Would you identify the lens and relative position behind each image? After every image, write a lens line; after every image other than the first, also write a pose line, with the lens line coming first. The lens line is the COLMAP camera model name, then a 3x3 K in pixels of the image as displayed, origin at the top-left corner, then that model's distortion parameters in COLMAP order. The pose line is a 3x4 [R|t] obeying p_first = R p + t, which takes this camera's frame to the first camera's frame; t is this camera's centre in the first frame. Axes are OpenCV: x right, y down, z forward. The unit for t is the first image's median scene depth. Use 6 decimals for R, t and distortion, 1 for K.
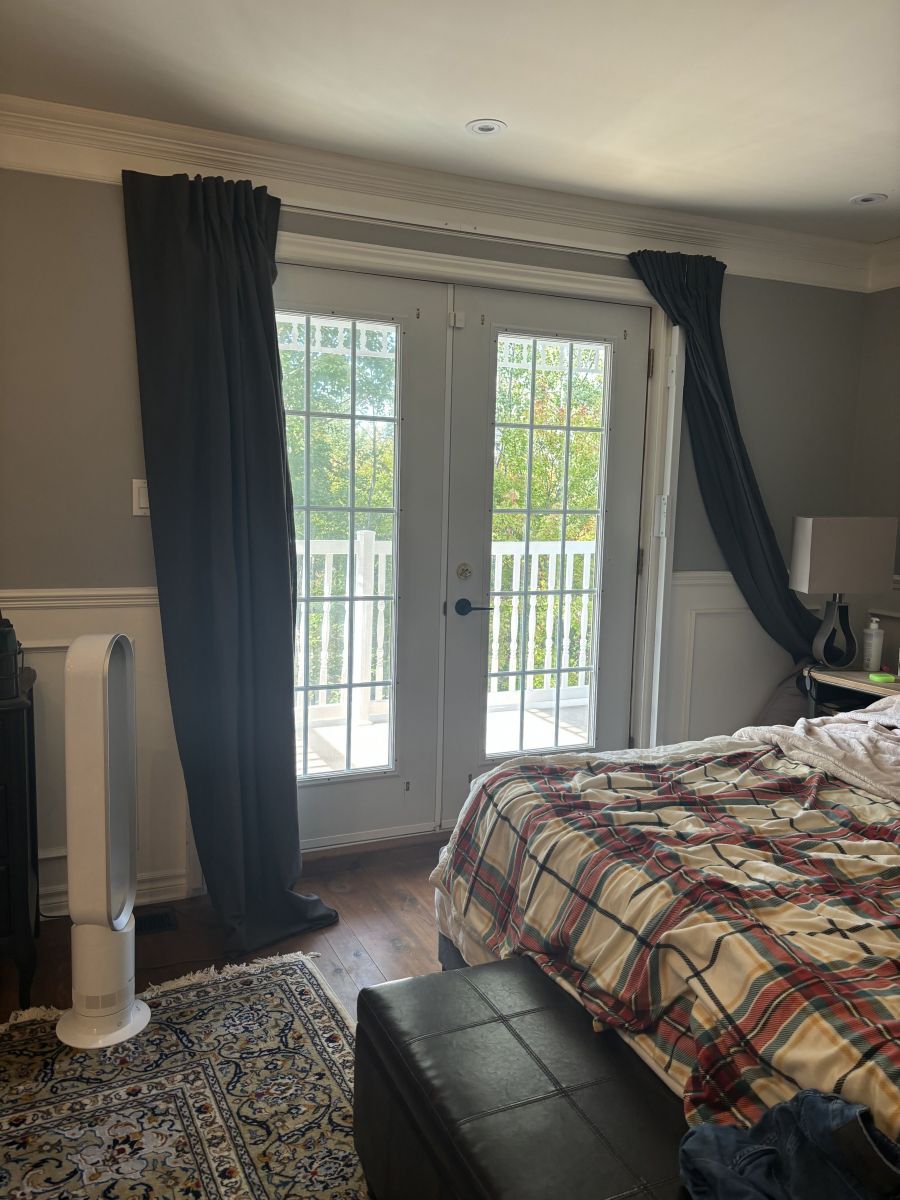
lens RADIAL K [[811.4, 0, 450.0], [0, 811.4, 600.0], [0, 0, 1]] dist [0.053554, -0.055662]
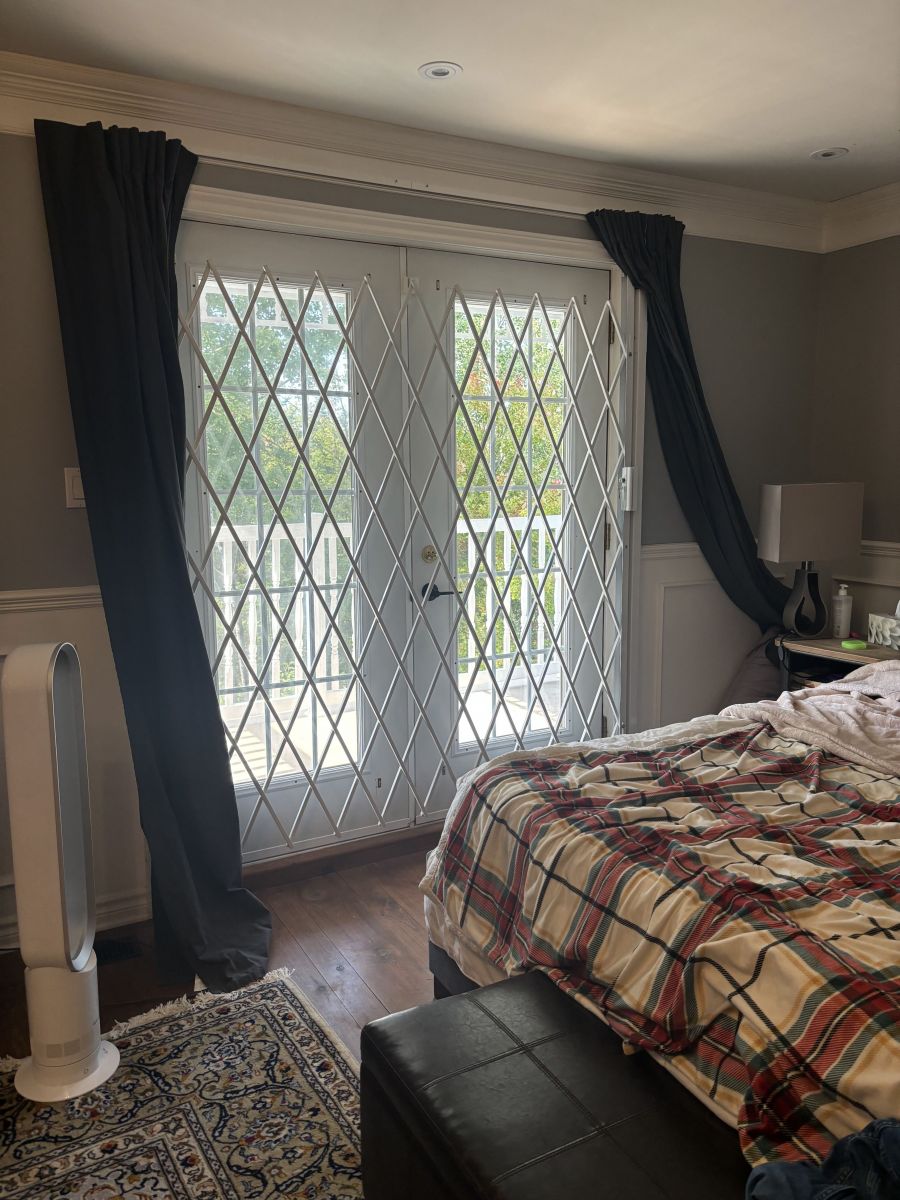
lens RADIAL K [[811.4, 0, 450.0], [0, 811.4, 600.0], [0, 0, 1]] dist [0.053554, -0.055662]
pose [[0.996195, -0.043076, 0.075768, -0.053346], [0.040850, 0.998694, 0.030679, -0.015957], [-0.076991, -0.027467, 0.996653, 0.087685]]
